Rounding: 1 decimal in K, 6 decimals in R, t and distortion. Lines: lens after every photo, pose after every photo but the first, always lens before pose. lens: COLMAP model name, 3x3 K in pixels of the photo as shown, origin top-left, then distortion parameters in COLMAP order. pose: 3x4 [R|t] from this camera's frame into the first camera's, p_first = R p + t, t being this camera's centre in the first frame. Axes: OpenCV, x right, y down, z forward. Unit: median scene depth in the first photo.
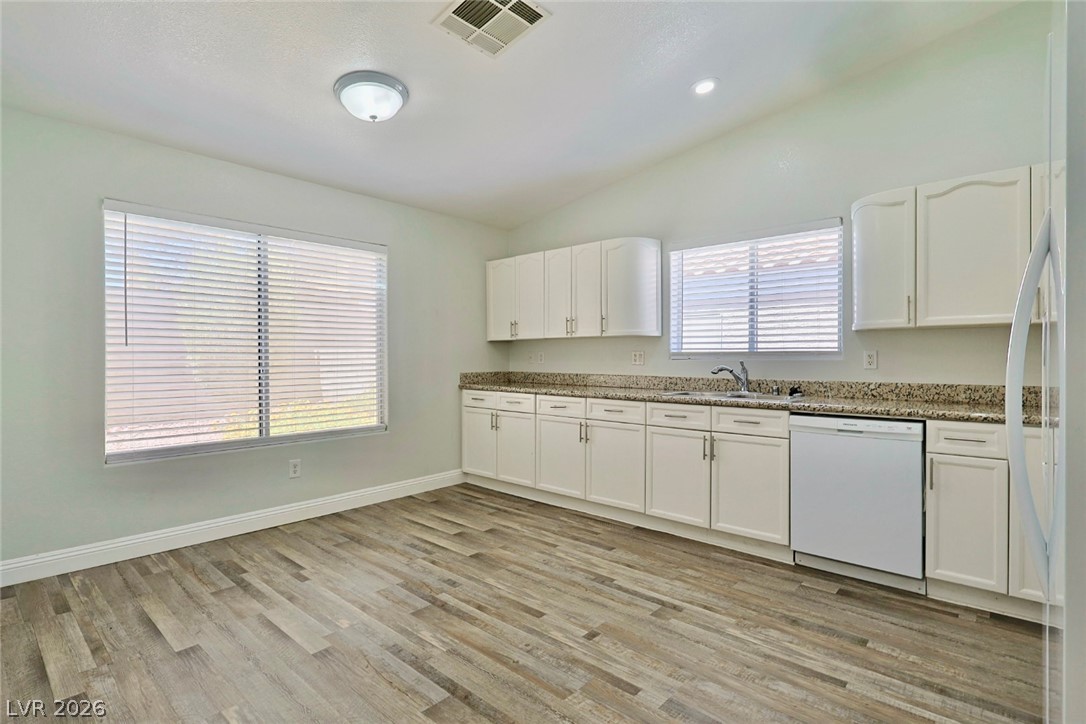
lens RADIAL K [[528.1, 0, 543.0], [0, 528.1, 362.0], [0, 0, 1]] dist [-0.001569, 0.000394]
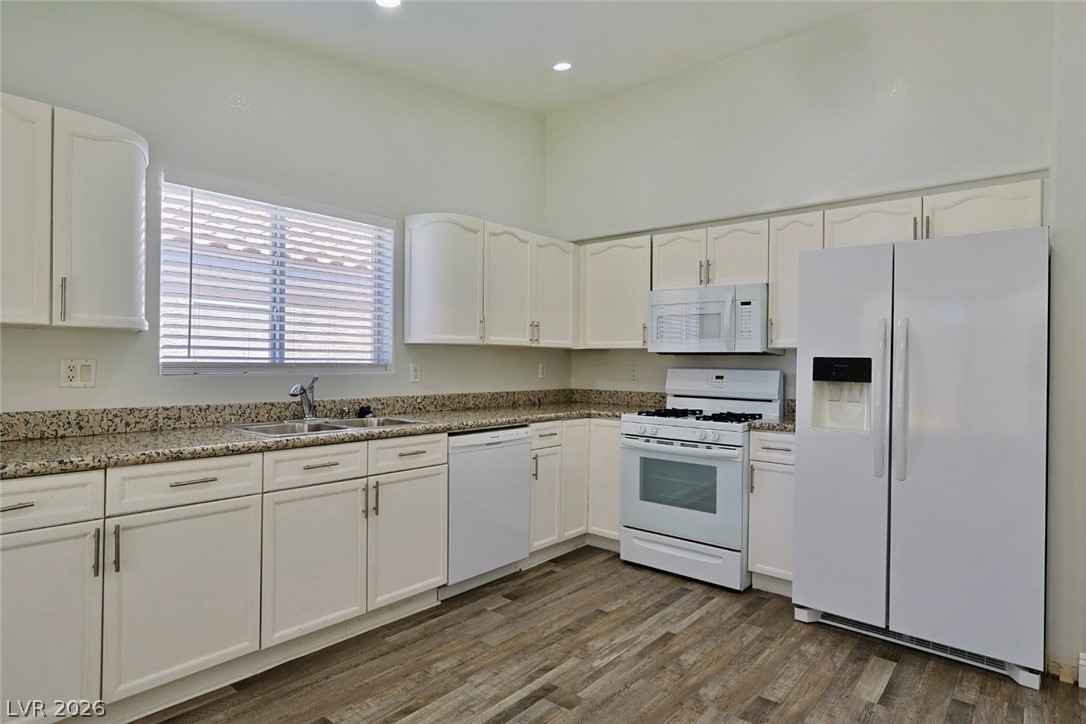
lens RADIAL K [[586.7, 0, 543.0], [0, 586.7, 362.0], [0, 0, 1]] dist [-0.002848, 0.000175]
pose [[-0.020101, 0.003216, 0.999793, -0.535766], [0.000116, 0.999995, -0.003215, -0.023678], [-0.999798, 0.000052, -0.020101, 0.859024]]
